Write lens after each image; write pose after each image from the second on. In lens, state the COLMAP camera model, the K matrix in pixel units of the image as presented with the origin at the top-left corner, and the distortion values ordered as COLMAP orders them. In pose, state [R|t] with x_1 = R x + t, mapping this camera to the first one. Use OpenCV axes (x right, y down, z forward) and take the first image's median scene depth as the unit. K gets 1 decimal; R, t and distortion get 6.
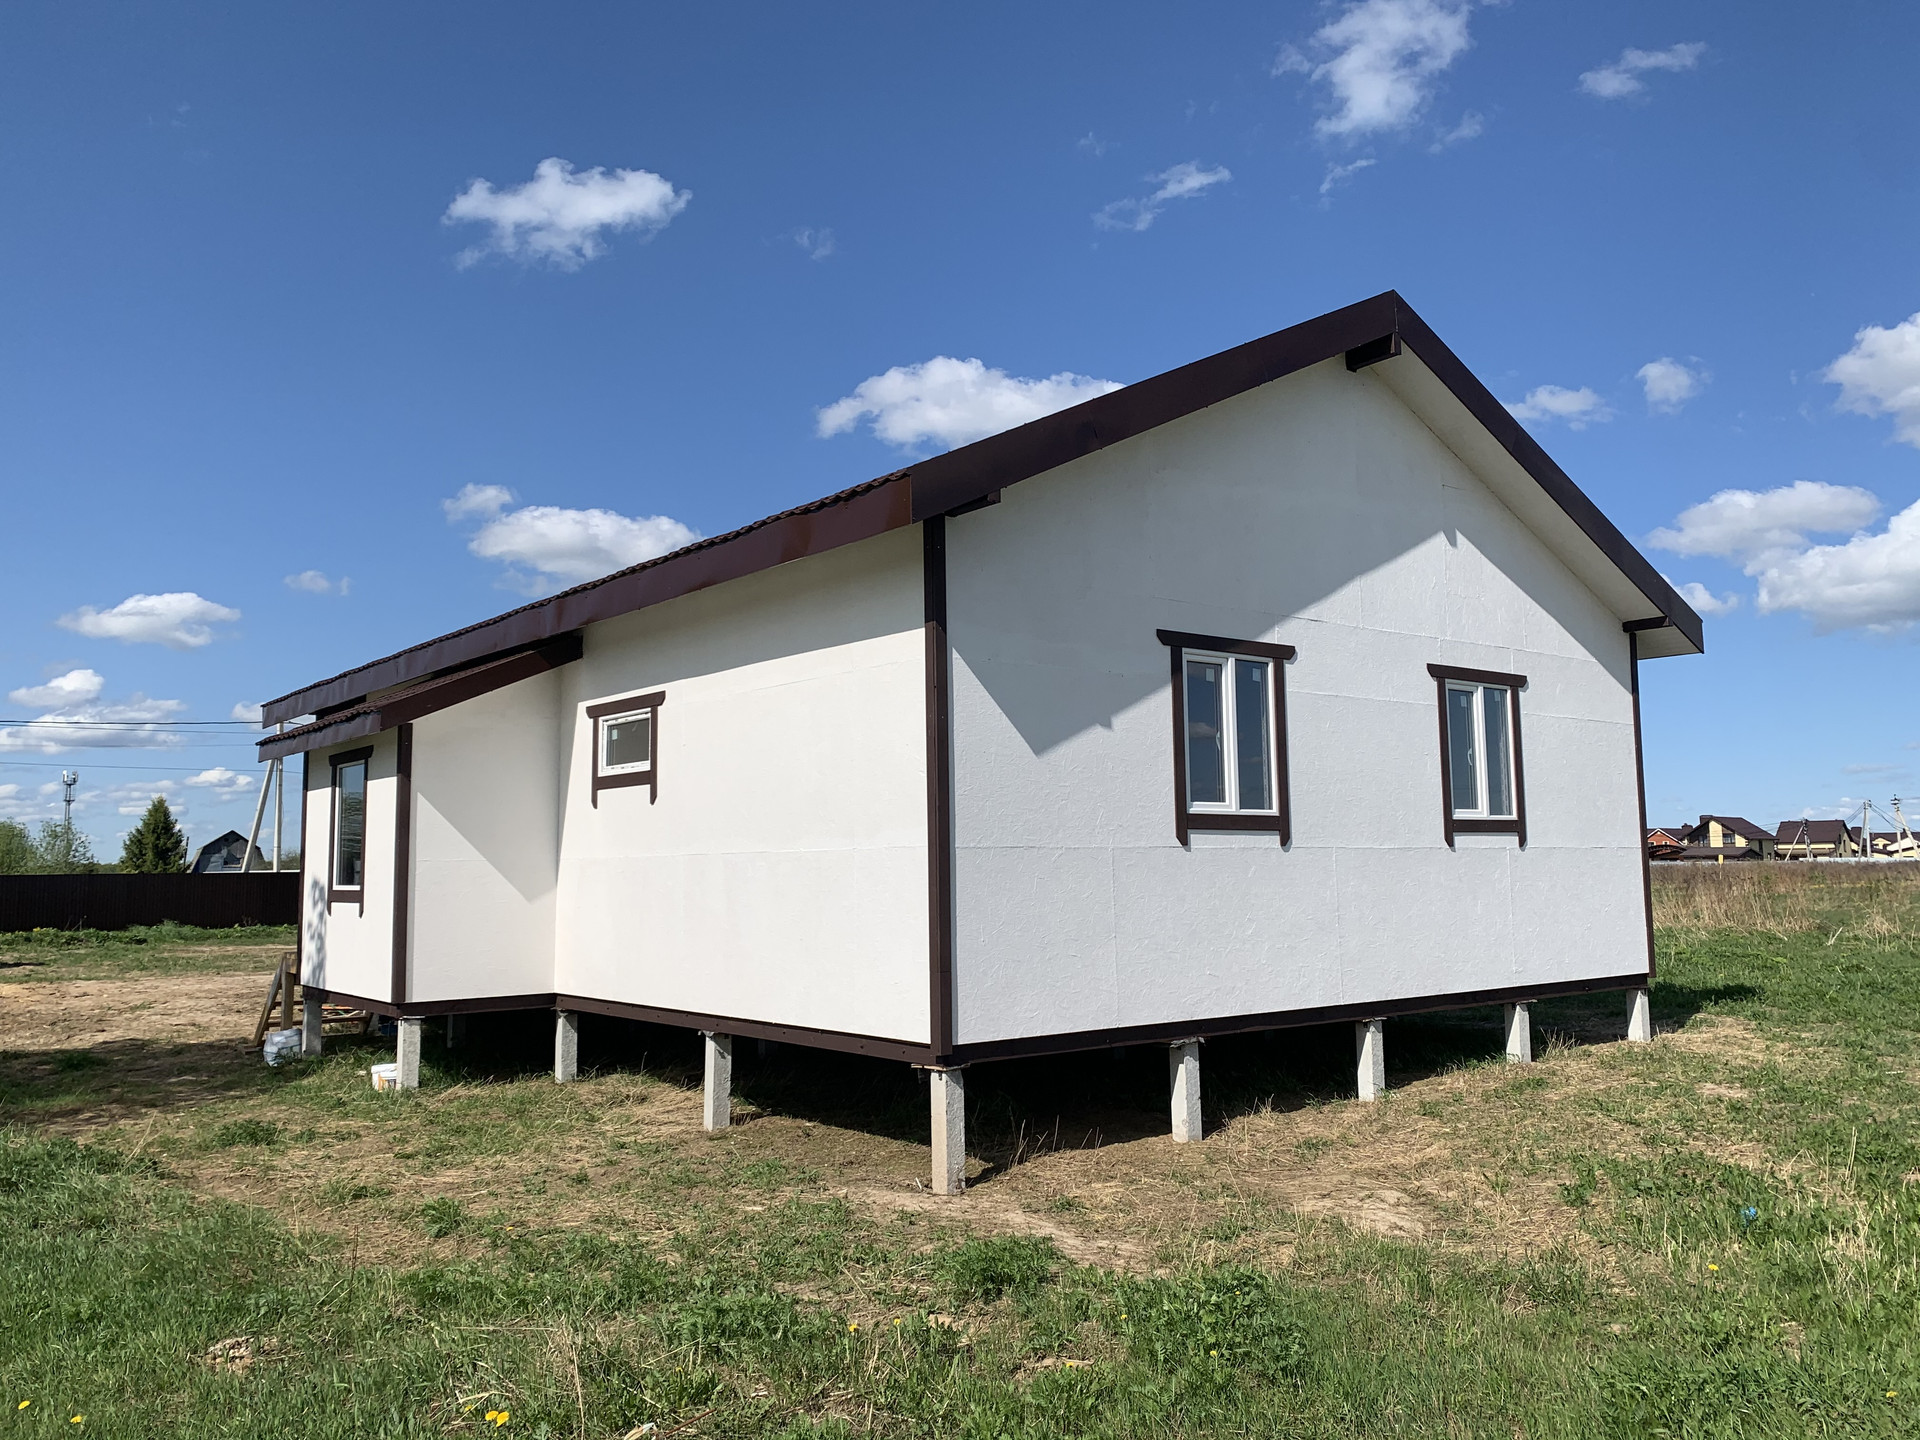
lens RADIAL K [[1464.8, 0, 957.3], [0, 1464.8, 689.3], [0, 0, 1]] dist [0.053688, -0.078884]
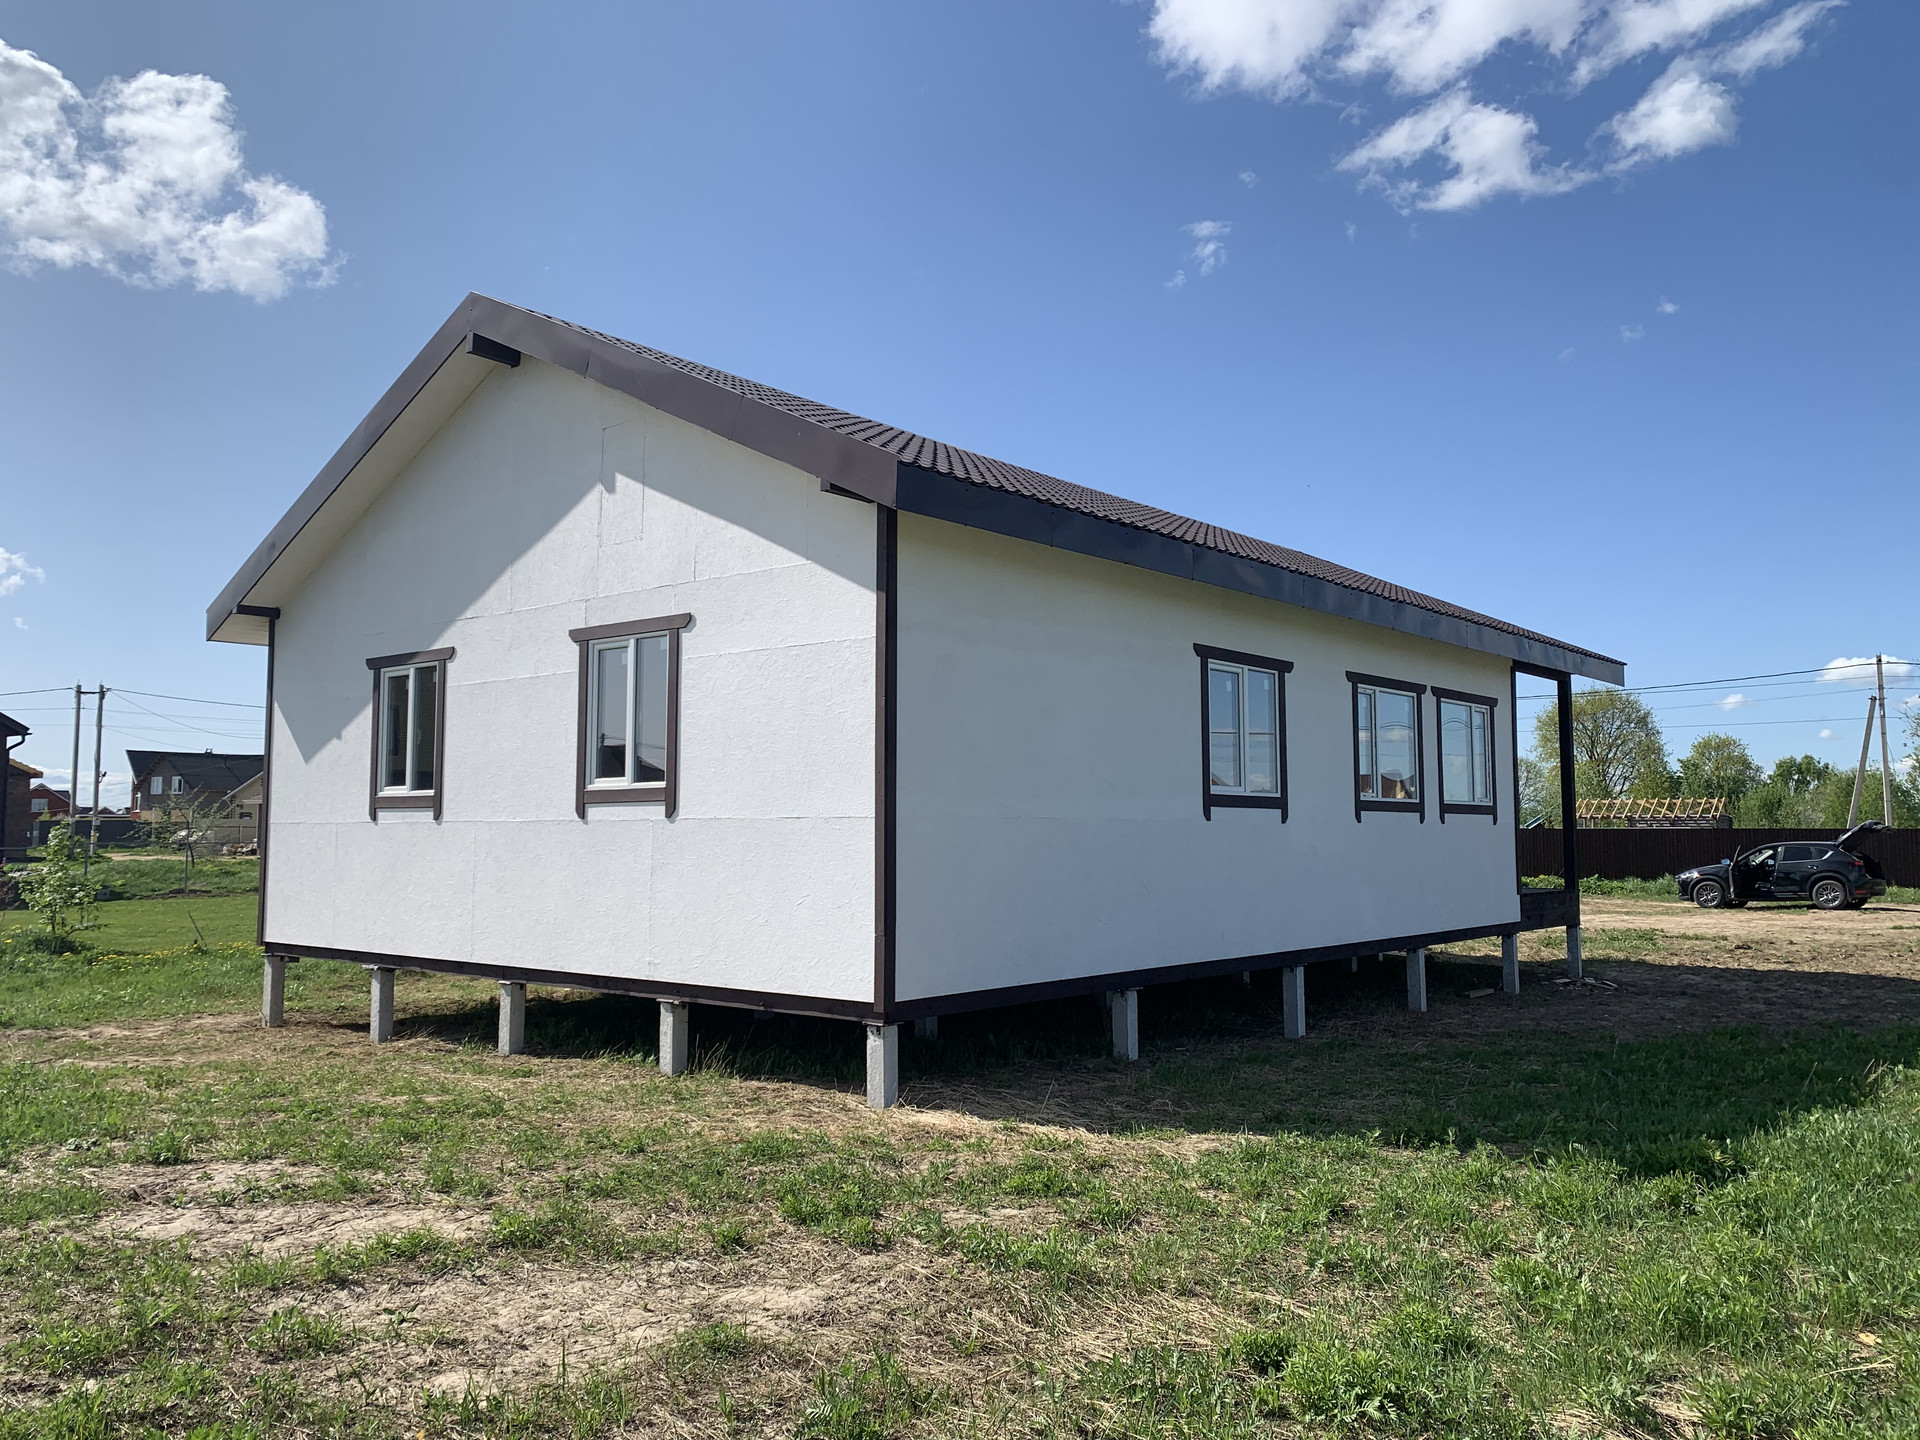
lens RADIAL K [[1464.8, 0, 957.3], [0, 1464.8, 689.3], [0, 0, 1]] dist [0.053688, -0.078884]
pose [[0.223468, -0.088334, -0.970700, 1.267590], [0.111657, 0.991649, -0.064535, 0.108118], [0.968295, -0.093964, 0.231465, 0.986266]]
